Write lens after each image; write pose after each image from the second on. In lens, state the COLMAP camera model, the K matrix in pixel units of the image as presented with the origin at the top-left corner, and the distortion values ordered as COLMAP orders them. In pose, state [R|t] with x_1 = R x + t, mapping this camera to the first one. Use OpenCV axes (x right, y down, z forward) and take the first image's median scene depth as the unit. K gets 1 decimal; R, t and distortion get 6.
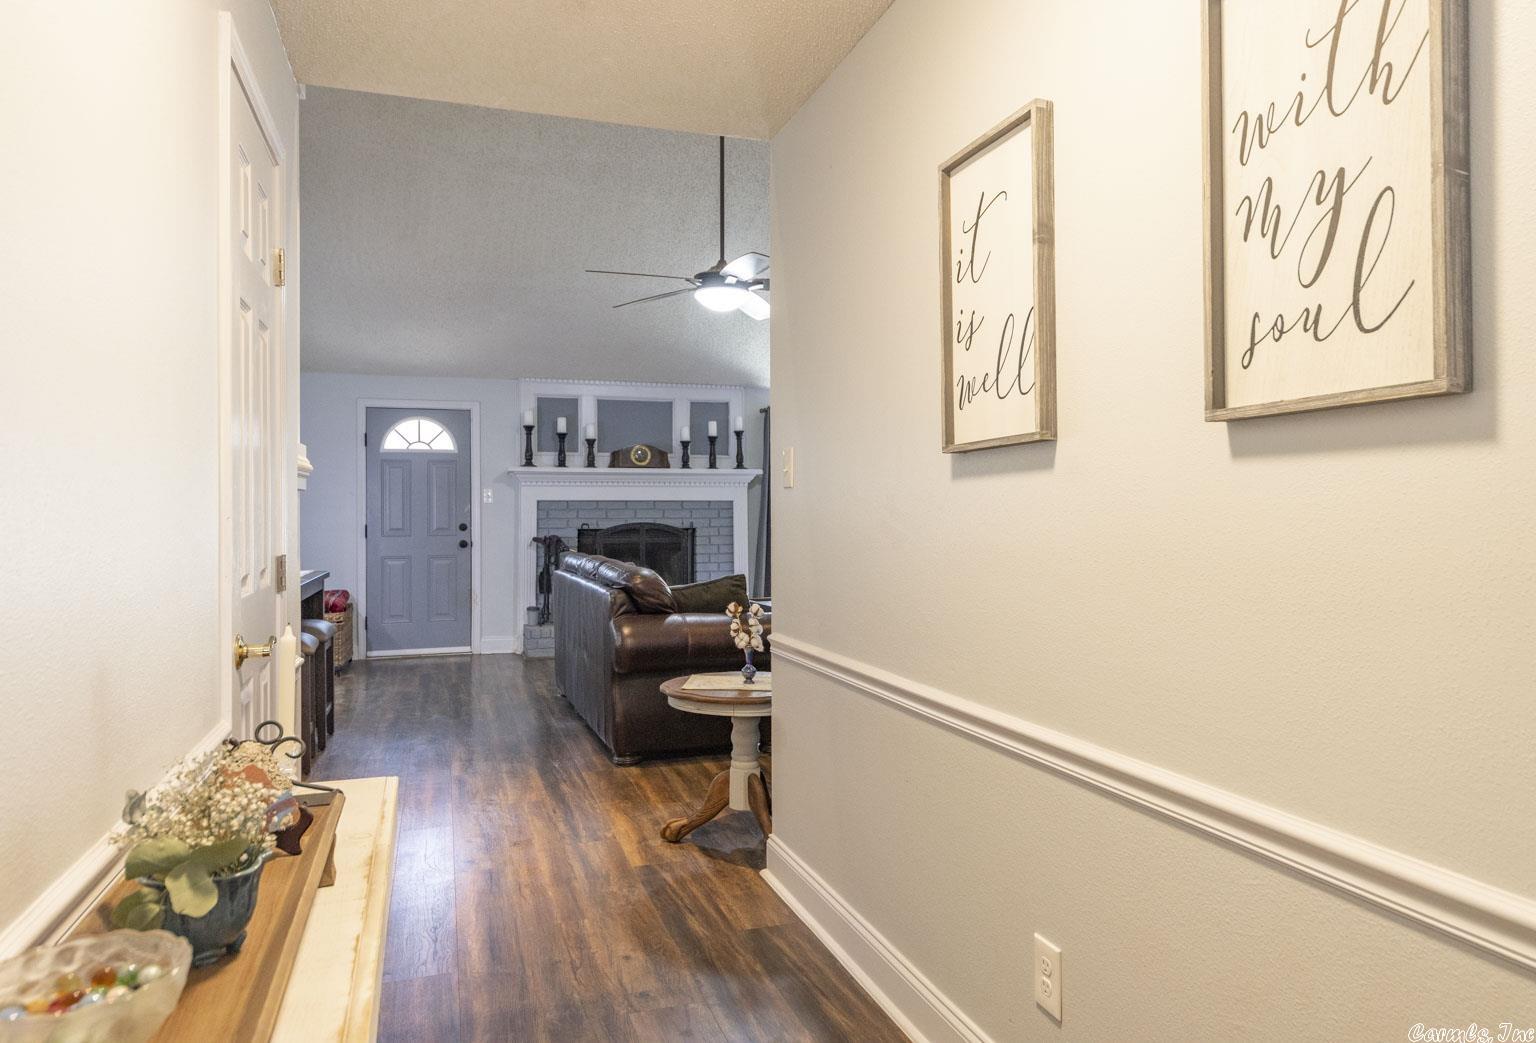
lens RADIAL K [[988.6, 0, 768.0], [0, 988.6, 521.5], [0, 0, 1]] dist [0.054667, 0.000175]
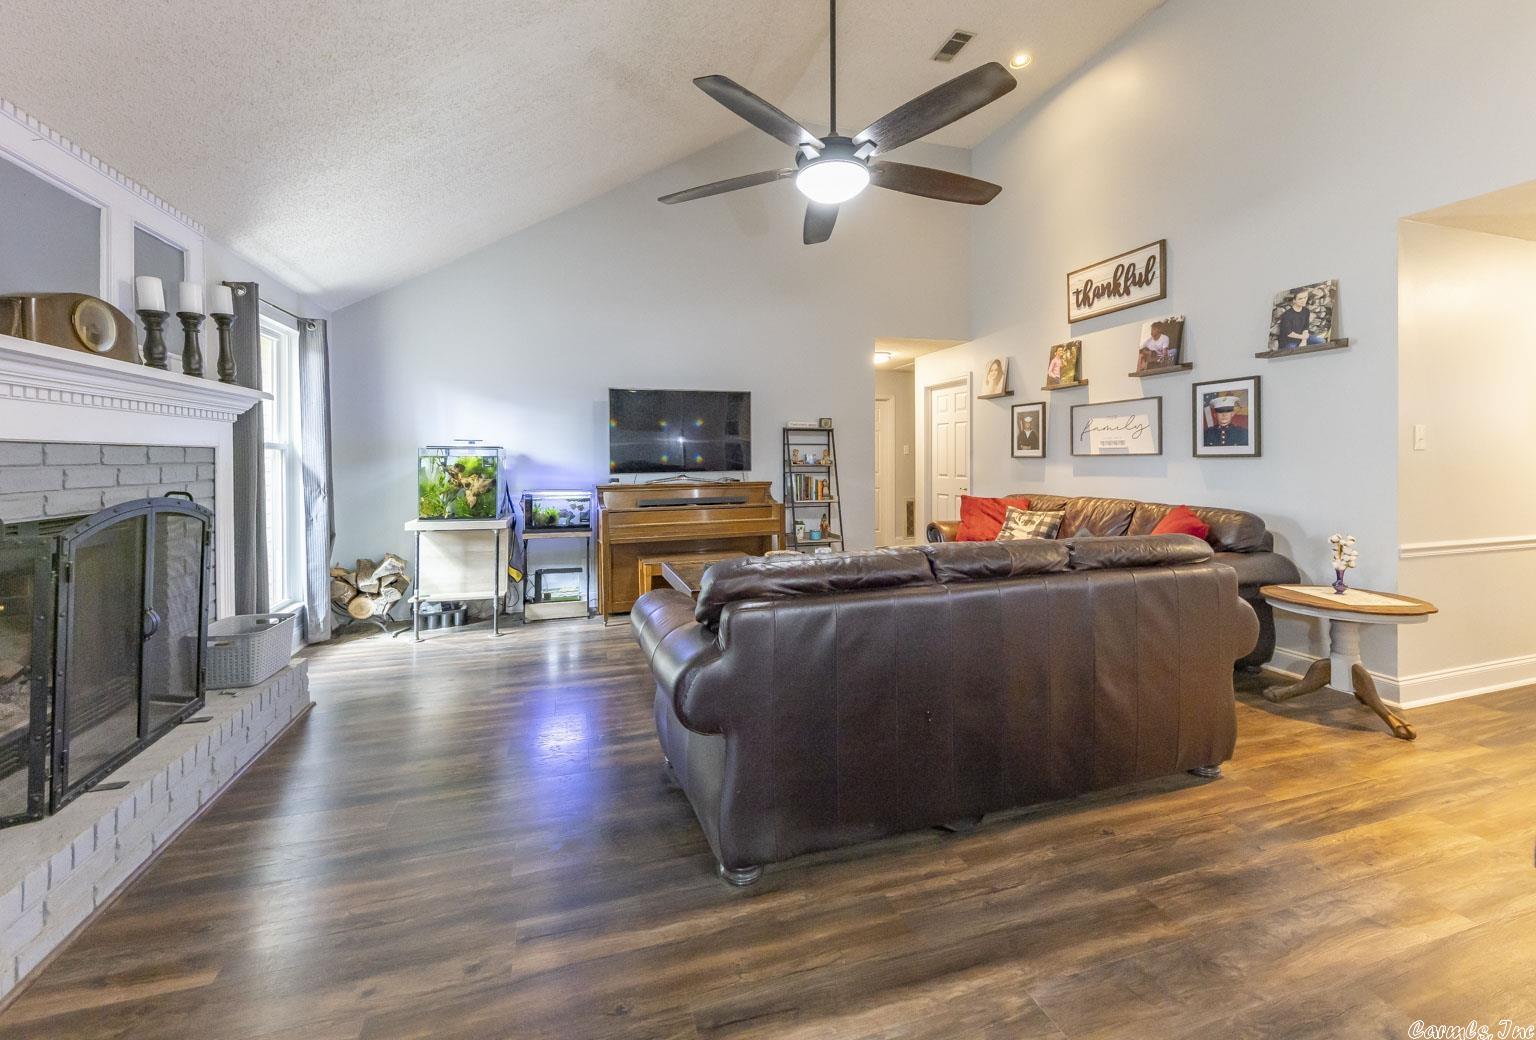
lens RADIAL K [[607.2, 0, 742.9], [0, 607.2, 460.3], [0, 0, 1]] dist [0.002778, 0.000040]
pose [[0.022229, -0.000842, 0.999753, -0.366426], [0.009444, 0.999955, 0.000632, -0.012357], [-0.999708, 0.009427, 0.022236, 0.760460]]
